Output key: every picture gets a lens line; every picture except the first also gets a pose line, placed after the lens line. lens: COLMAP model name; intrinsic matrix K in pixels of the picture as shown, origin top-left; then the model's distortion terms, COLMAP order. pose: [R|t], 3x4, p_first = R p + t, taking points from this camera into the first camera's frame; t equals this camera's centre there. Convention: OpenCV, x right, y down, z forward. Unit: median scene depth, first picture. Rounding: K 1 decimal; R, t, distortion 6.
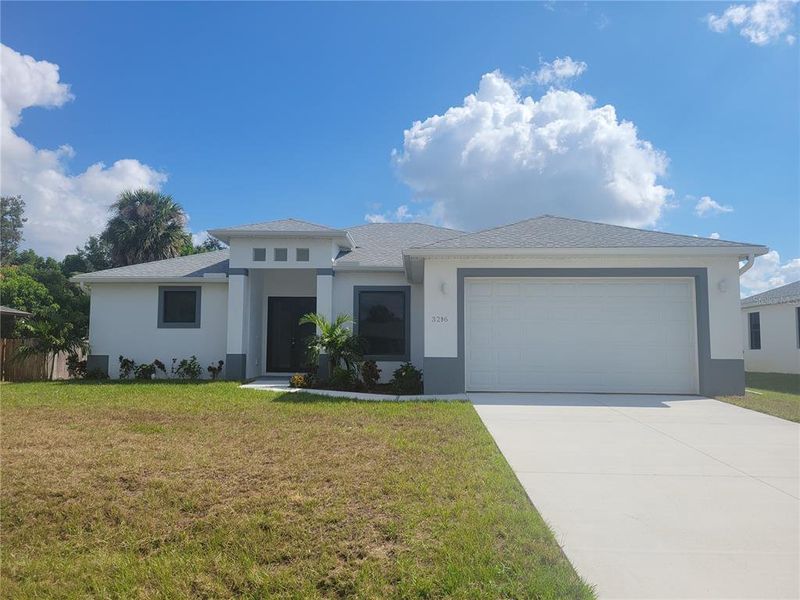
lens RADIAL K [[608.6, 0, 405.2], [0, 608.6, 301.0], [0, 0, 1]] dist [0.039795, 0.003394]
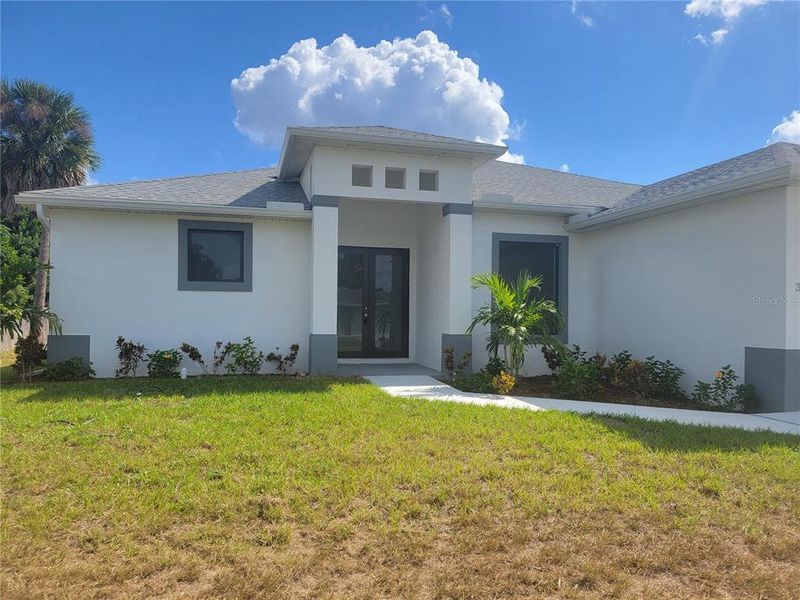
lens RADIAL K [[608.6, 0, 392.9], [0, 608.6, 300.3], [0, 0, 1]] dist [0.039795, 0.003394]
pose [[0.962173, 0.012305, 0.272161, -0.372985], [-0.028350, 0.998078, 0.055099, 0.015754], [-0.270960, -0.060731, 0.960673, 0.379499]]
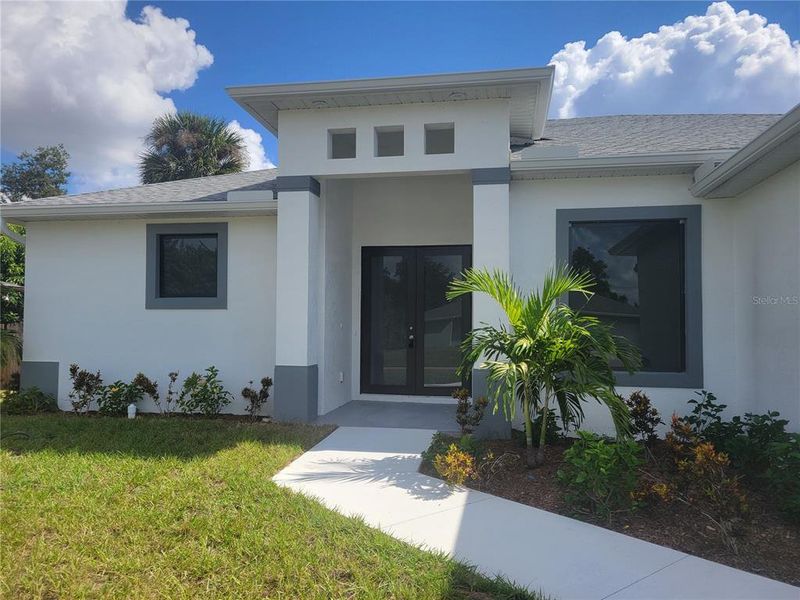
lens RADIAL K [[608.6, 0, 393.1], [0, 608.6, 304.1], [0, 0, 1]] dist [0.039795, 0.003394]
pose [[0.986565, -0.003864, -0.163321, -0.128379], [0.010863, 0.999059, 0.041981, 0.022312], [0.163005, -0.043191, 0.985679, 0.555122]]
